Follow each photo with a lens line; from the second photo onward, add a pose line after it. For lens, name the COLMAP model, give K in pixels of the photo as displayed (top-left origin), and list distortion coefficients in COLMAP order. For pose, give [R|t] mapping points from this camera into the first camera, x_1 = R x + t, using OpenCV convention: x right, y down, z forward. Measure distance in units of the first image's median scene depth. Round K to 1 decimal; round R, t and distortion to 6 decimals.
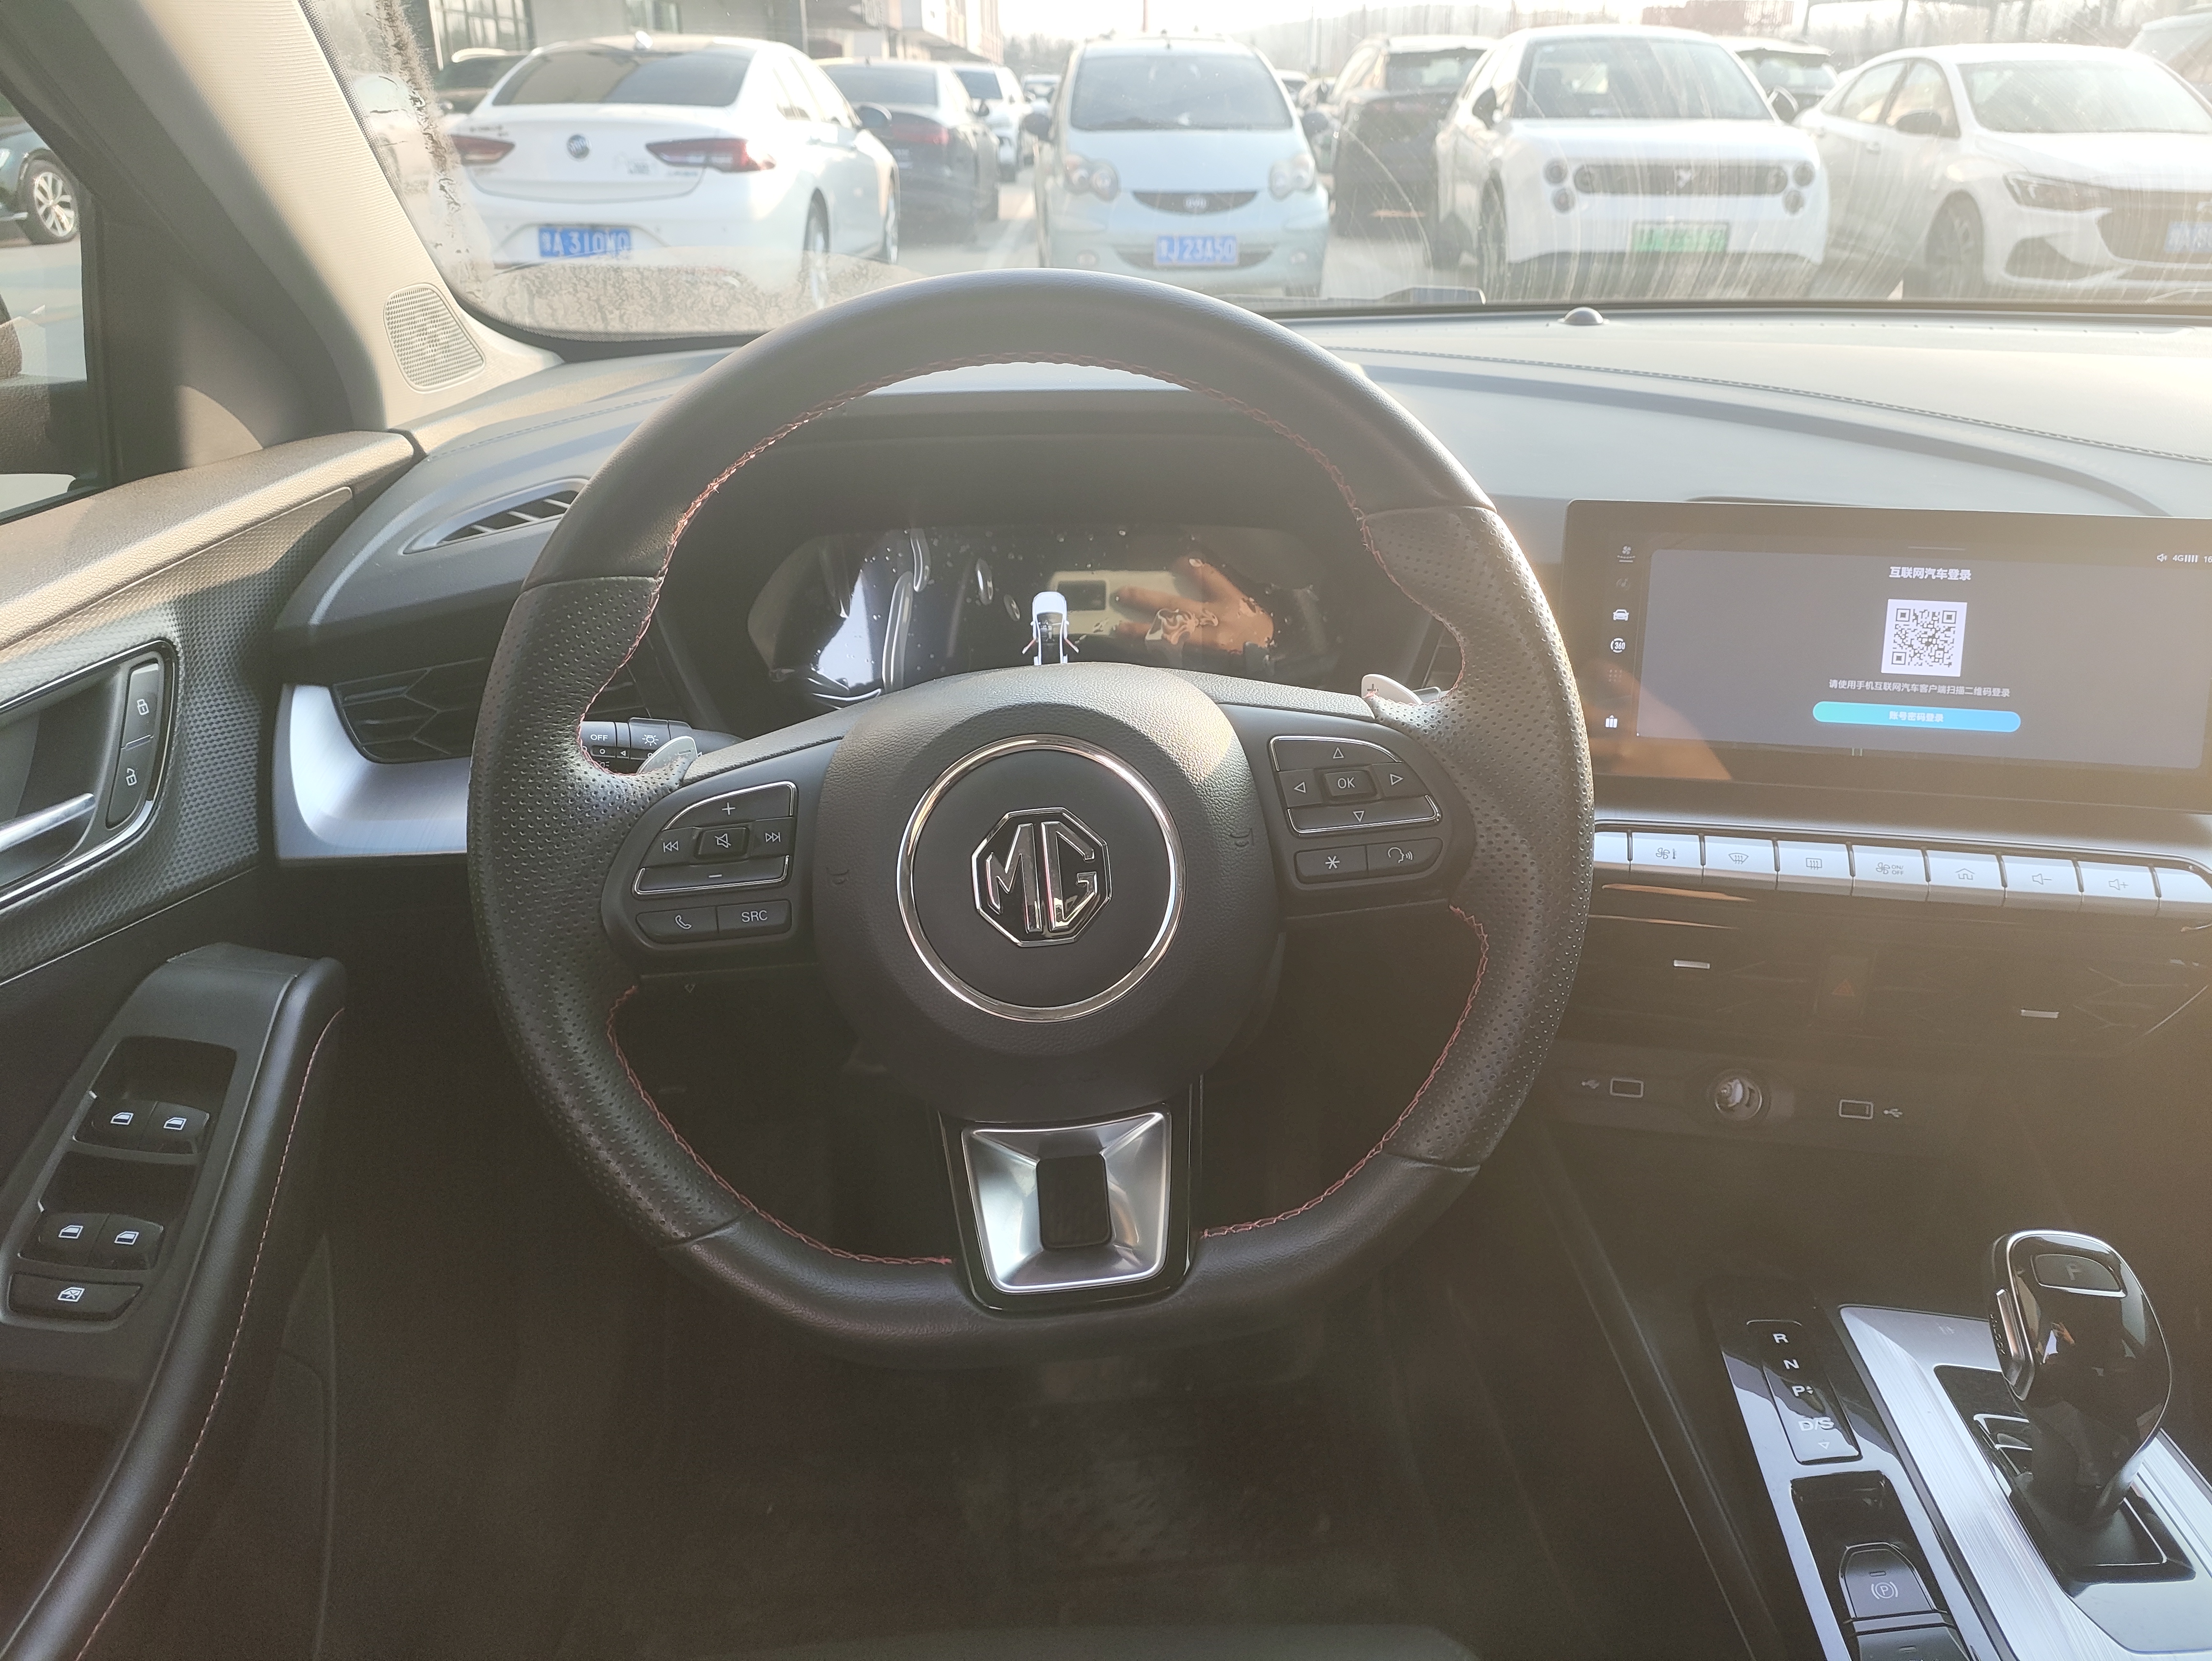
lens RADIAL K [[1577.3, 0, 1070.7], [0, 1577.3, 797.2], [0, 0, 1]] dist [0.120356, -0.229023]
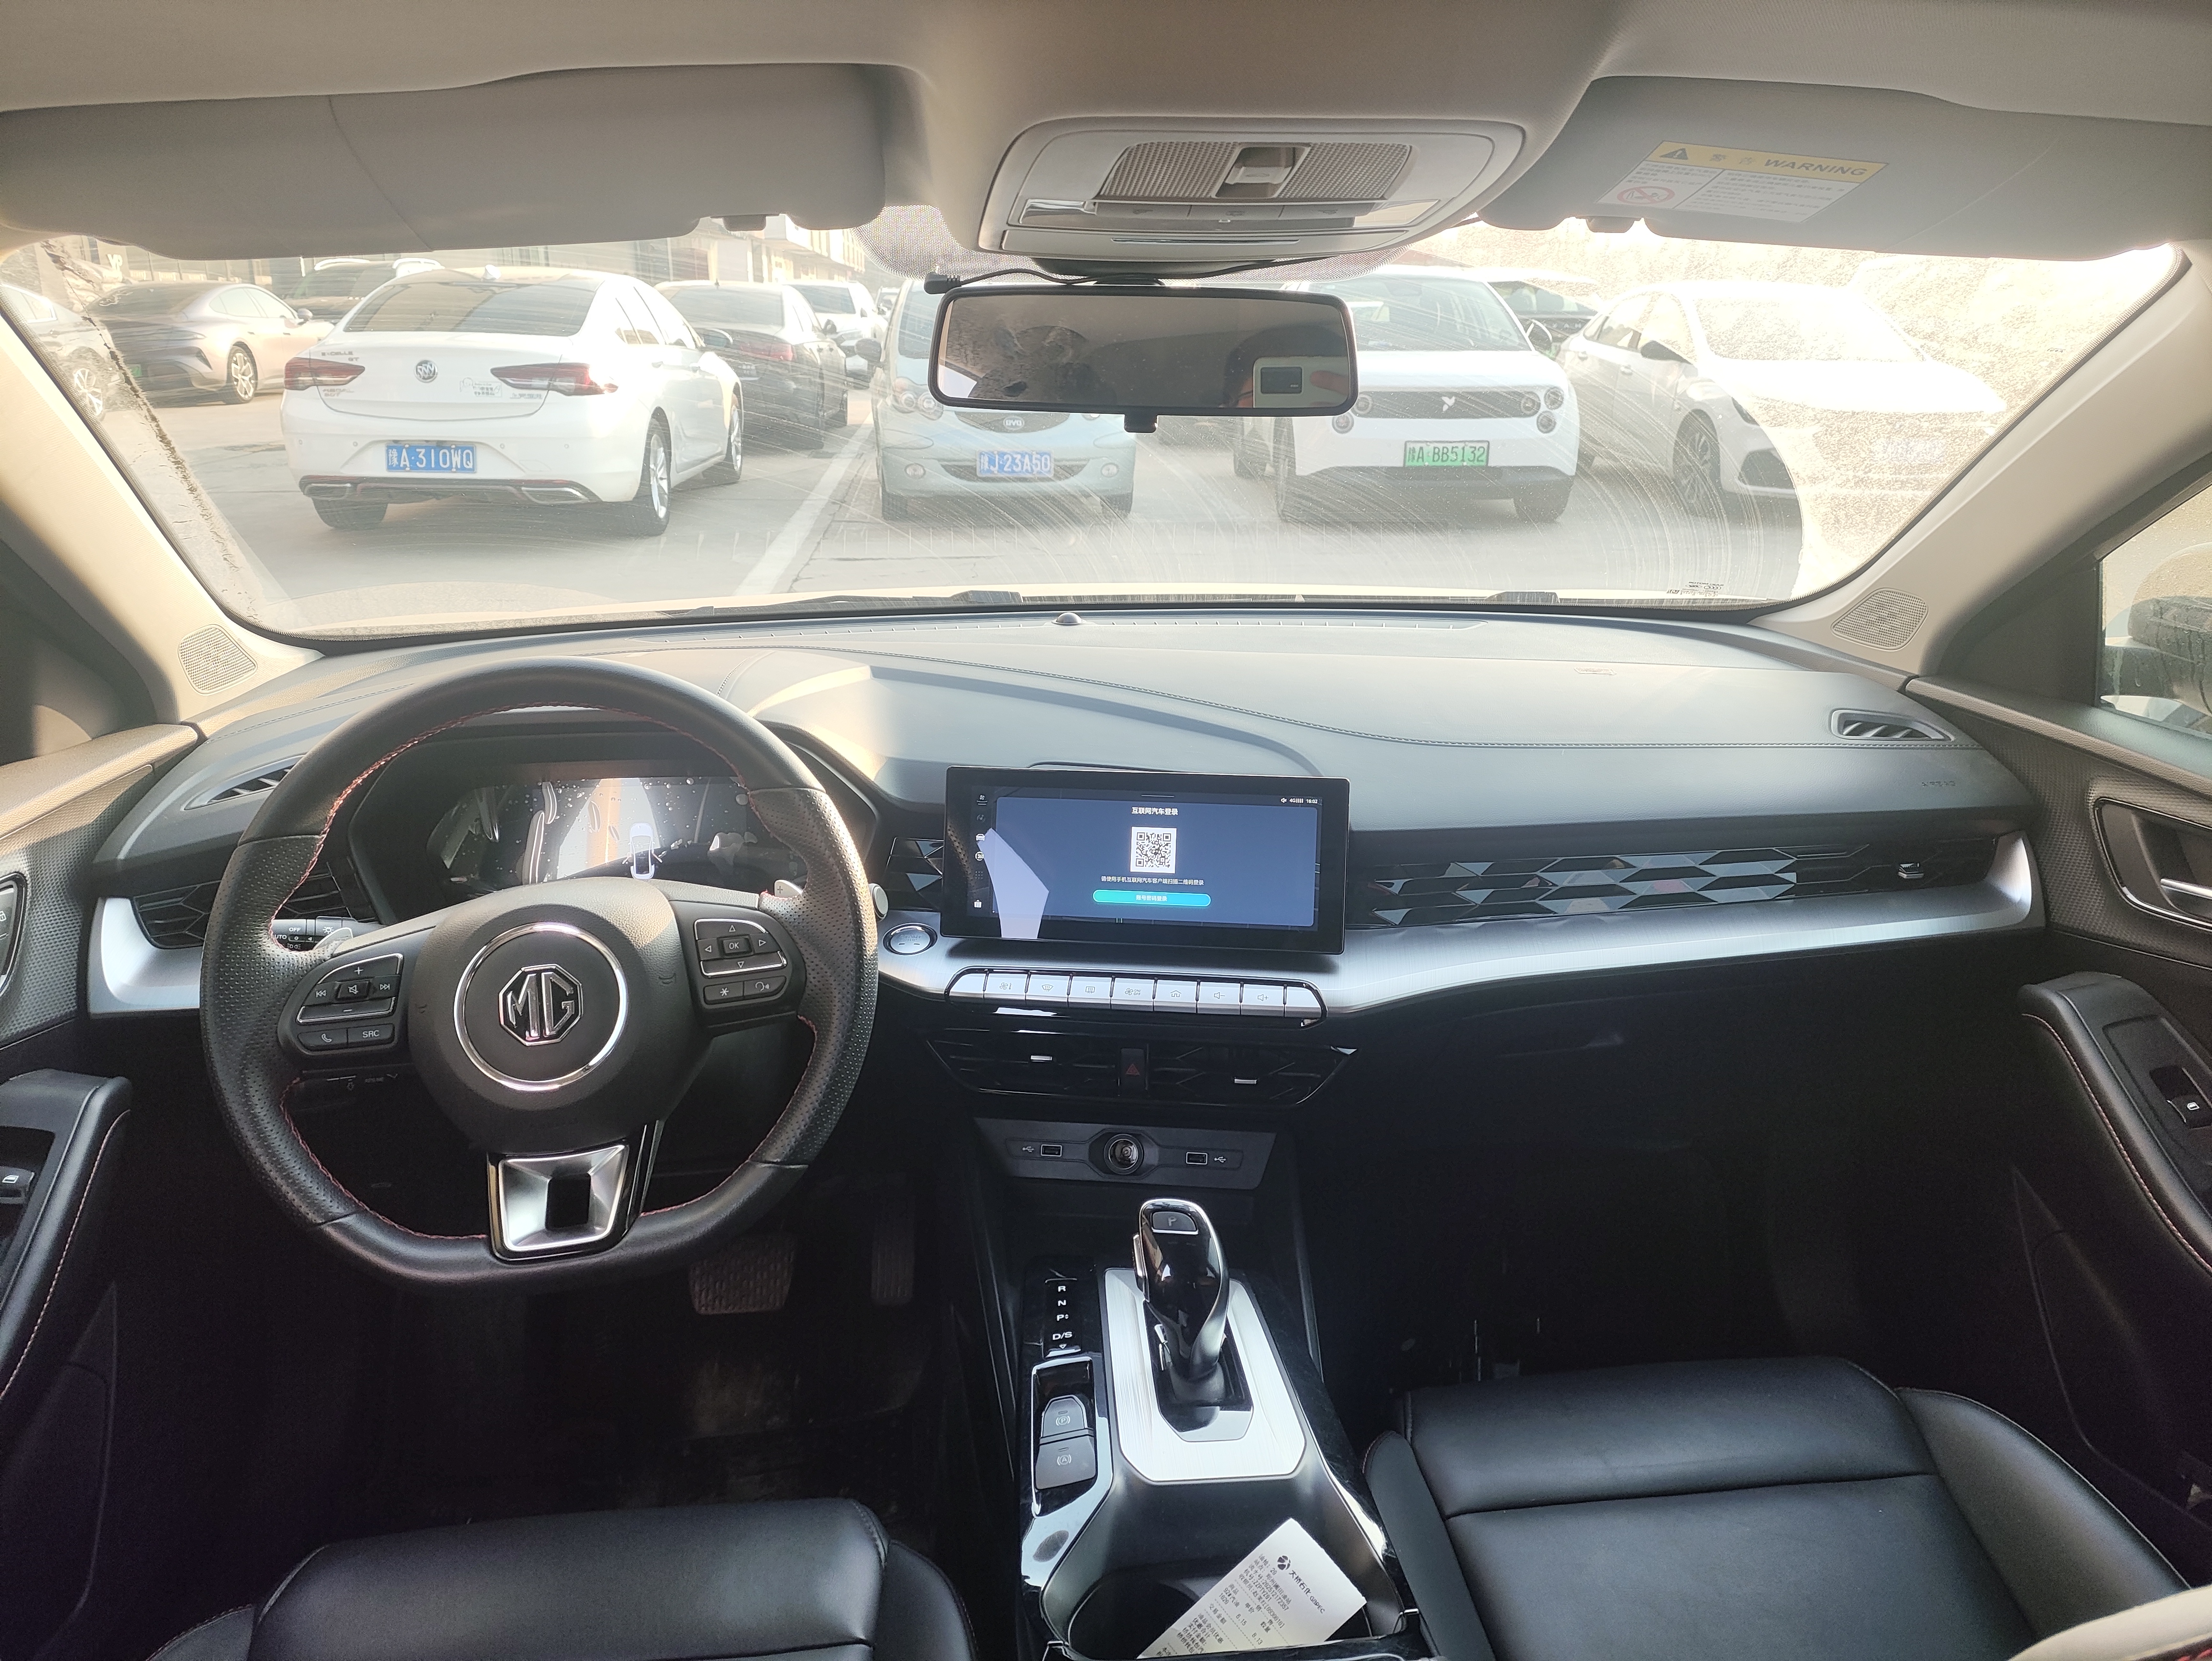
lens RADIAL K [[1577.3, 0, 1070.7], [0, 1577.3, 797.2], [0, 0, 1]] dist [0.120356, -0.229023]
pose [[0.996712, -0.014269, 0.079763, 0.299980], [0.022924, 0.993814, -0.108665, 0.019580], [-0.077719, 0.110136, 0.990873, -0.569433]]
